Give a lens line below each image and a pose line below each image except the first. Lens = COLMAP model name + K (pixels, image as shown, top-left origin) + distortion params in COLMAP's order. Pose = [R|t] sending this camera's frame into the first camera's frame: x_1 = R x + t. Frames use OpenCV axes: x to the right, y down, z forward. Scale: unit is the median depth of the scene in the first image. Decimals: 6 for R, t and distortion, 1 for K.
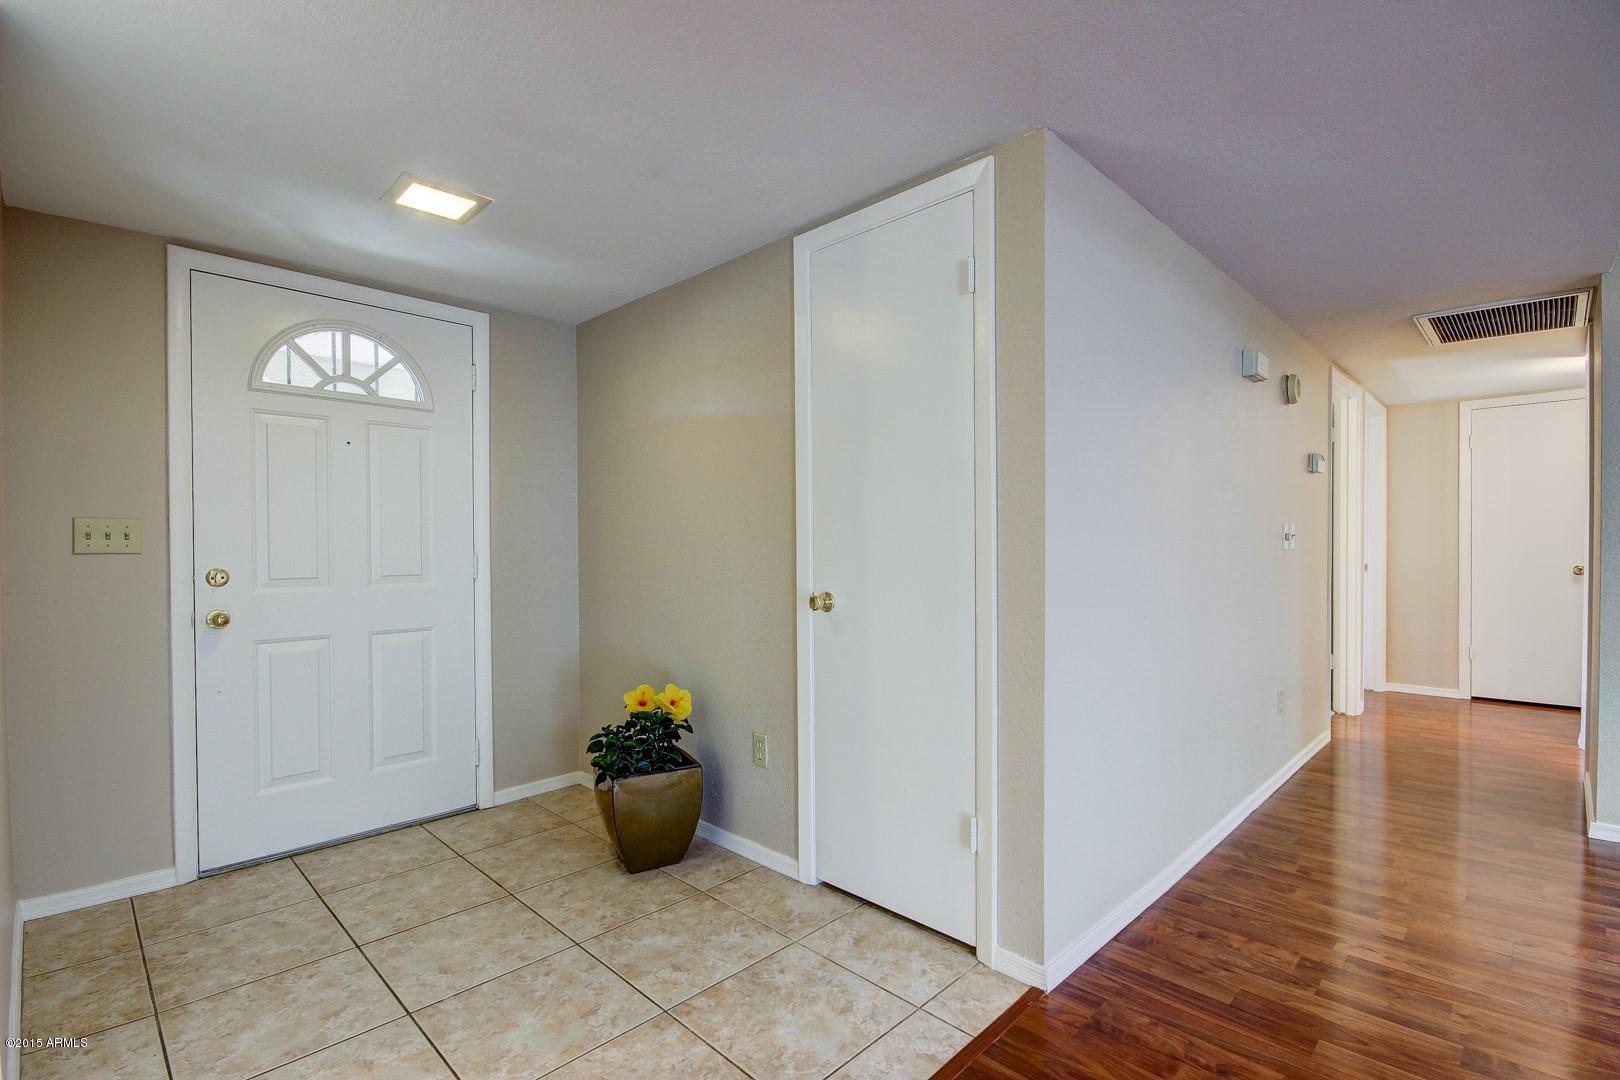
lens RADIAL K [[752.0, 0, 817.6], [0, 752.0, 548.3], [0, 0, 1]] dist [-0.004878, -0.001584]
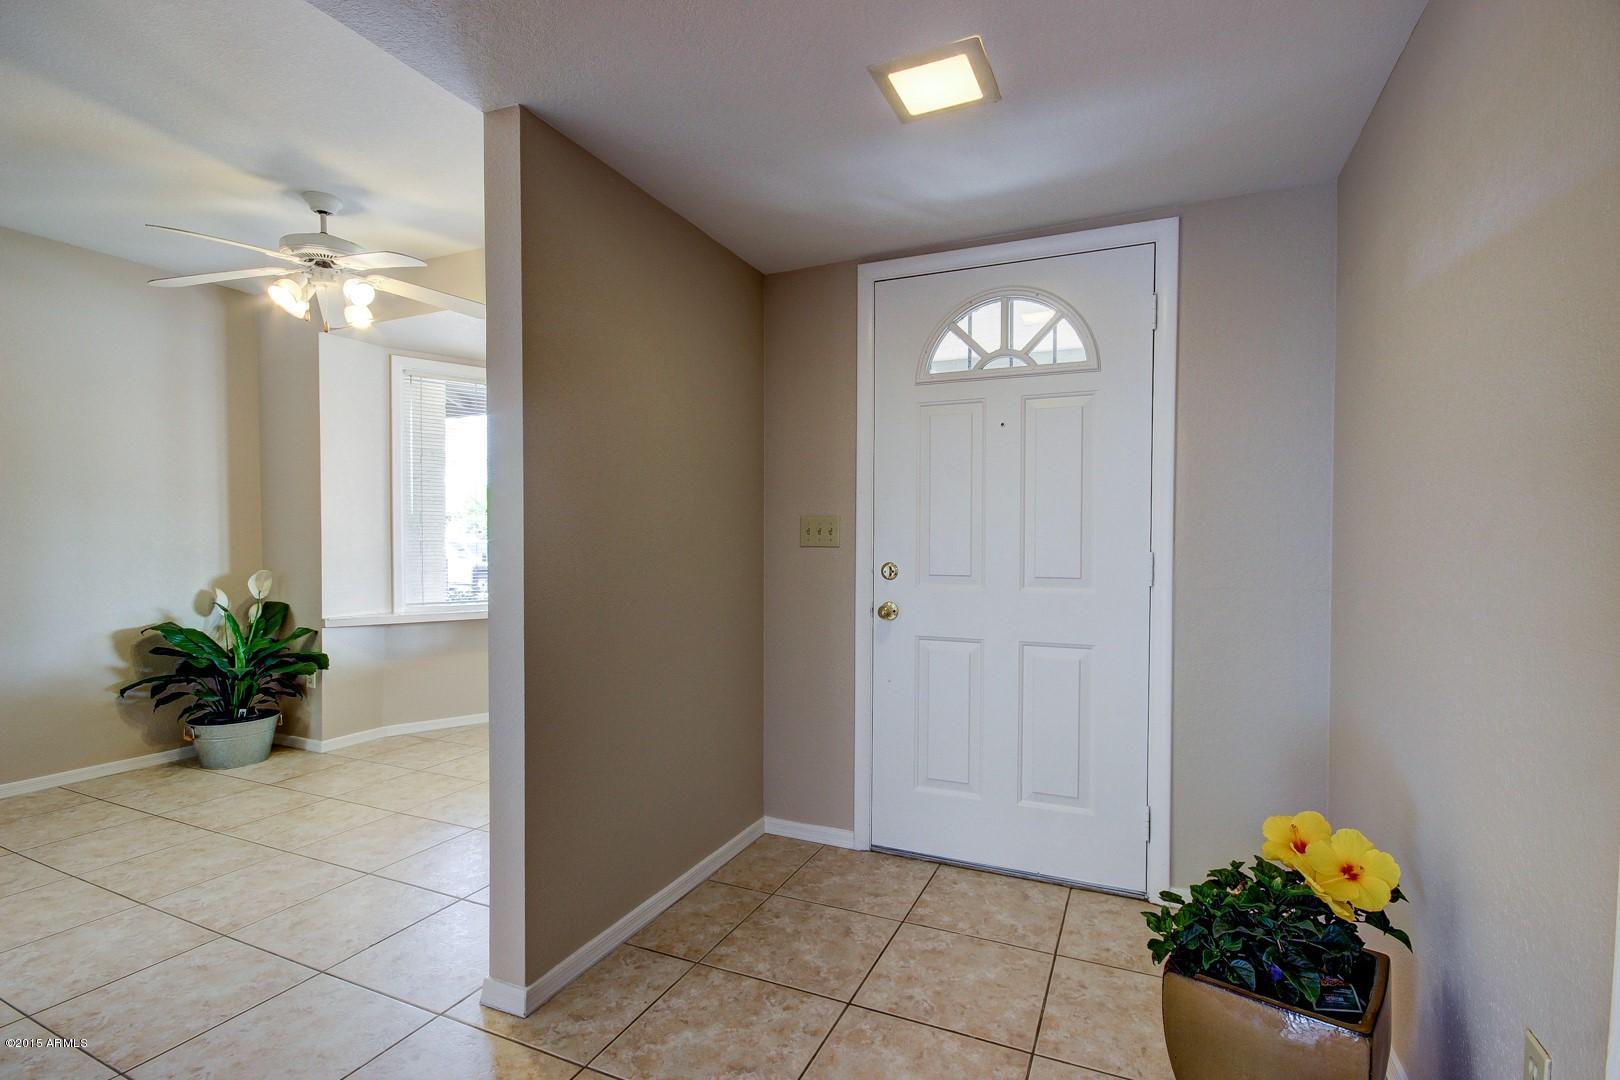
lens RADIAL K [[752.0, 0, 814.8], [0, 752.0, 551.2], [0, 0, 1]] dist [-0.004878, -0.001584]
pose [[0.352807, 0.020118, -0.935480, 0.144916], [-0.011389, 0.999787, 0.017205, -0.005153], [0.935627, 0.004584, 0.352961, 0.544888]]
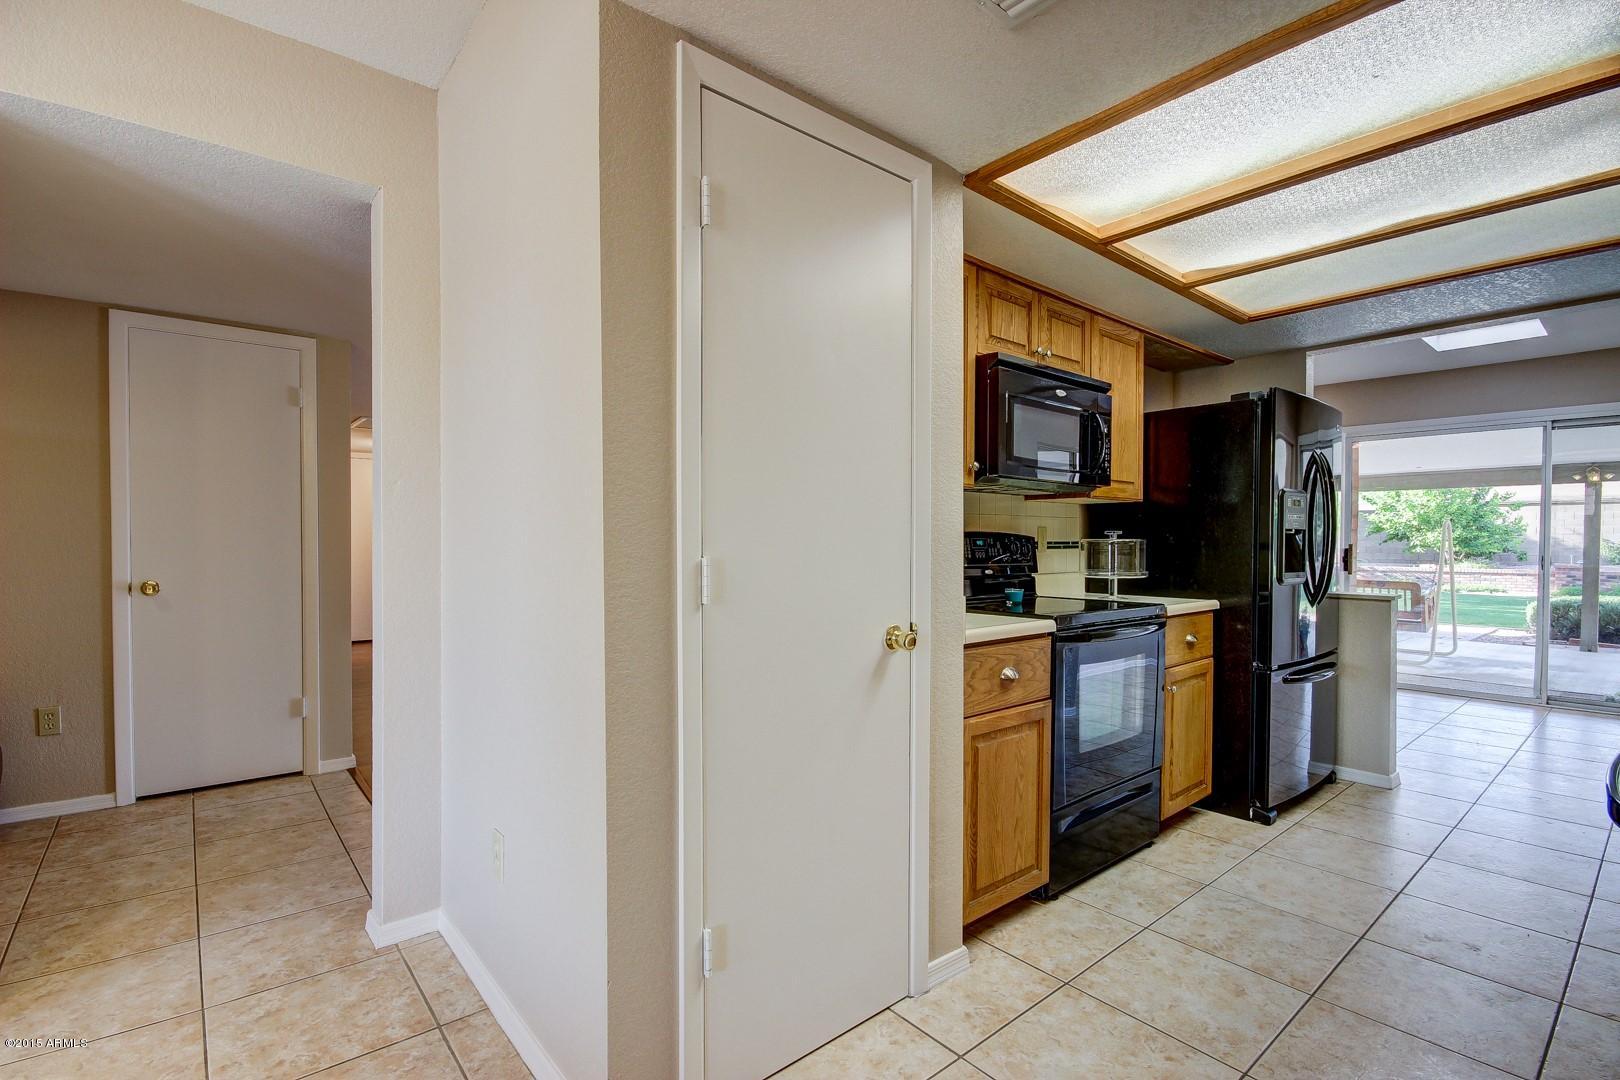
lens RADIAL K [[752.0, 0, 813.4], [0, 752.0, 548.9], [0, 0, 1]] dist [-0.004878, -0.001584]
pose [[0.090660, -0.000895, 0.995882, -1.190080], [0.007820, 0.999969, 0.000187, 0.006628], [-0.995851, 0.007771, 0.090664, -0.315243]]
